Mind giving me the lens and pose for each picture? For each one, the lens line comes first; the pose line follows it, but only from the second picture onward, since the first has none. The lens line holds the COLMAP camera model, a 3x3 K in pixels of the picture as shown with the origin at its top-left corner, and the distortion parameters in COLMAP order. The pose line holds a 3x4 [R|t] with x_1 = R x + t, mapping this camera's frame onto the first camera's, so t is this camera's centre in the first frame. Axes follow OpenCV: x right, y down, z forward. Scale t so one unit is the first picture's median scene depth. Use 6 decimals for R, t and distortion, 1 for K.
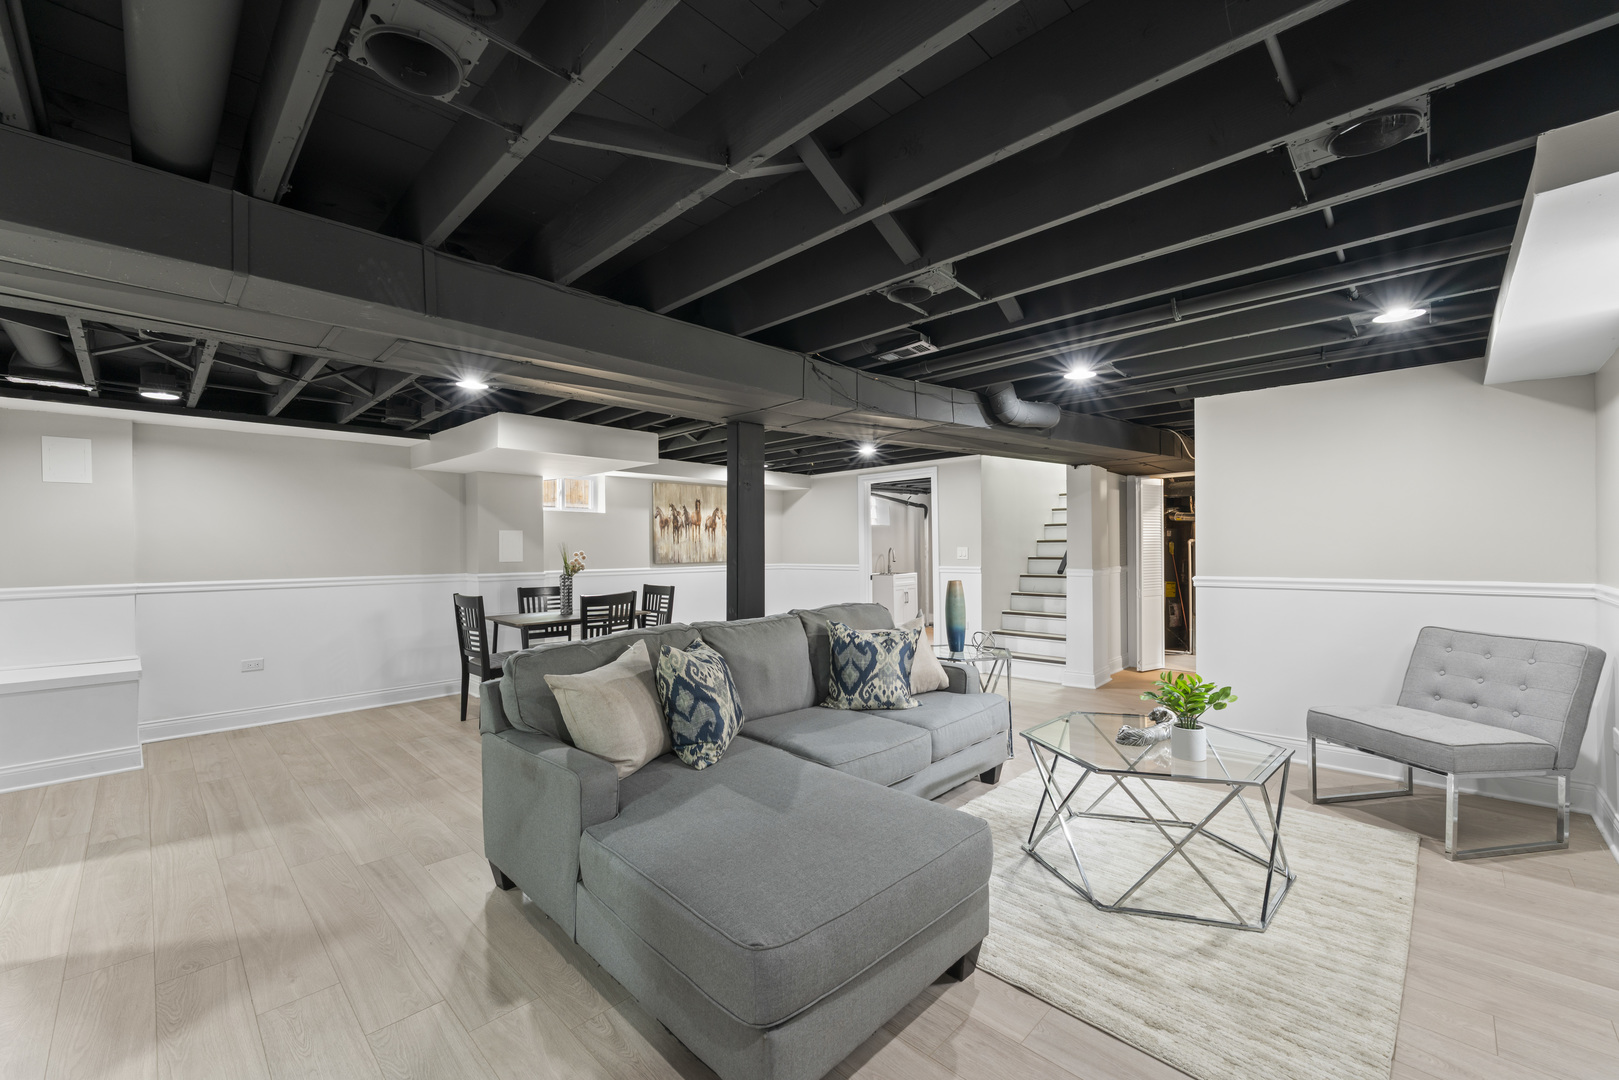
lens RADIAL K [[652.8, 0, 804.2], [0, 652.8, 540.9], [0, 0, 1]] dist [-0.000298, -0.001559]
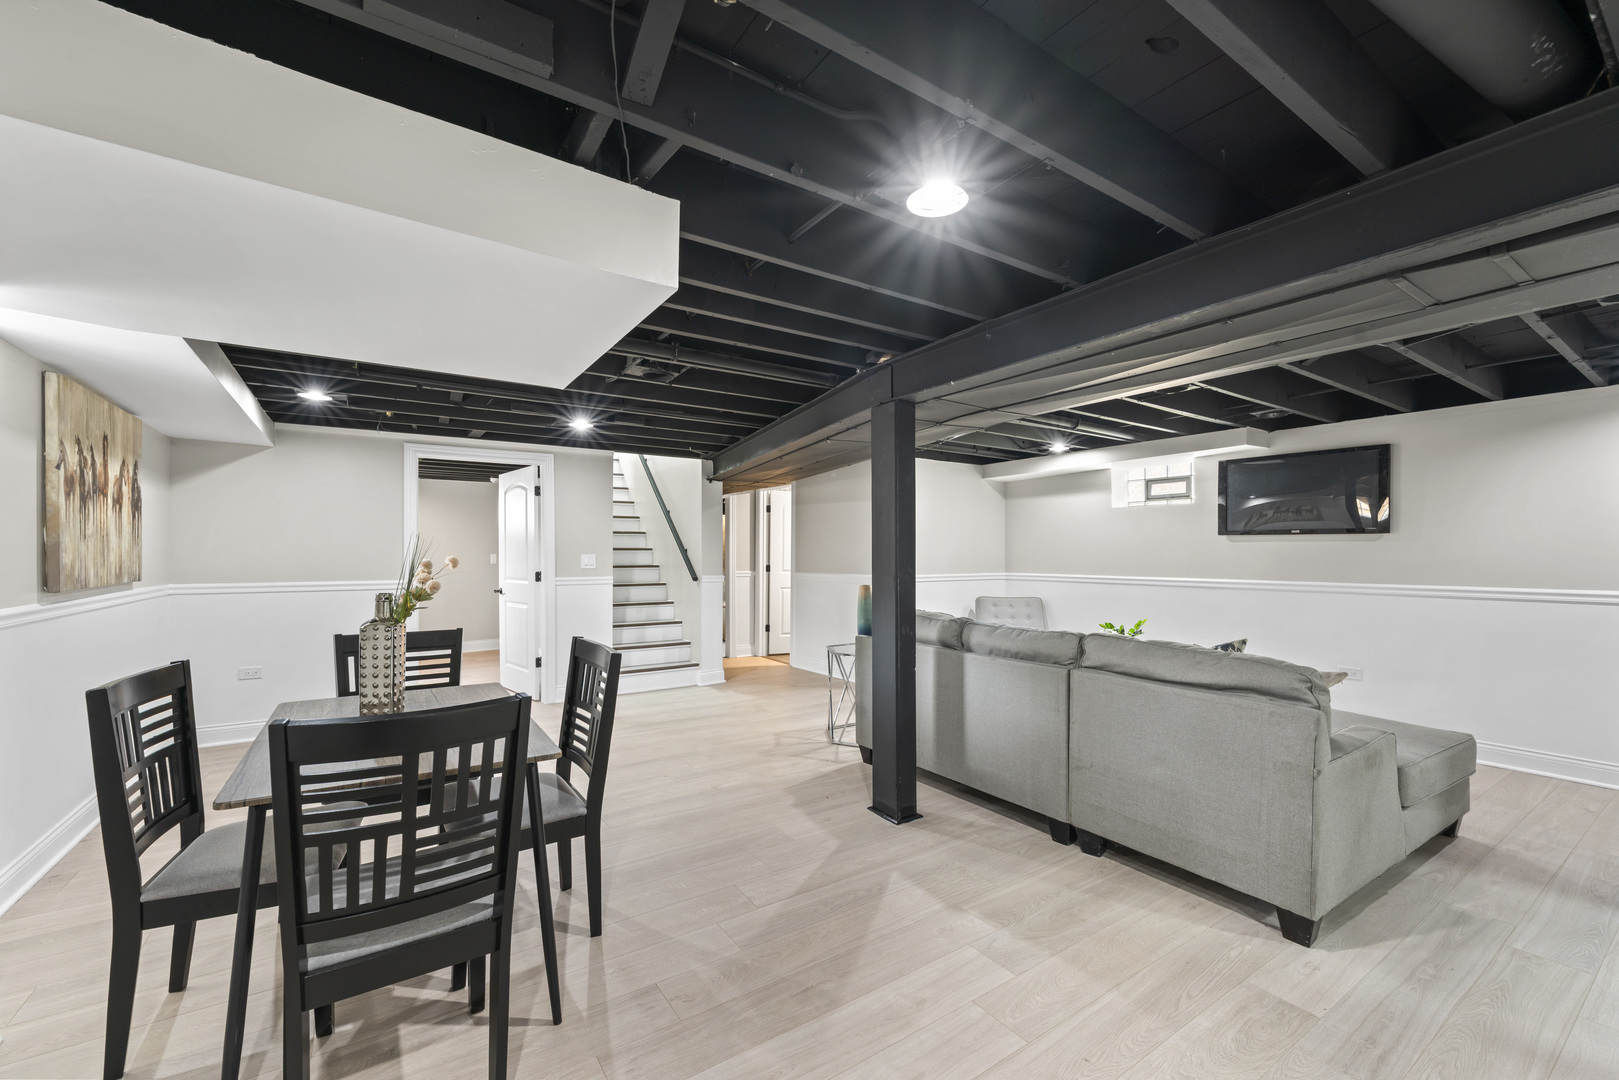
lens RADIAL K [[652.8, 0, 799.6], [0, 652.8, 554.8], [0, 0, 1]] dist [-0.000298, -0.001559]
pose [[0.208526, 0.007067, 0.977991, -0.590351], [-0.014370, 0.999888, -0.004161, 0.011015], [-0.977911, -0.013186, 0.208604, 0.603882]]
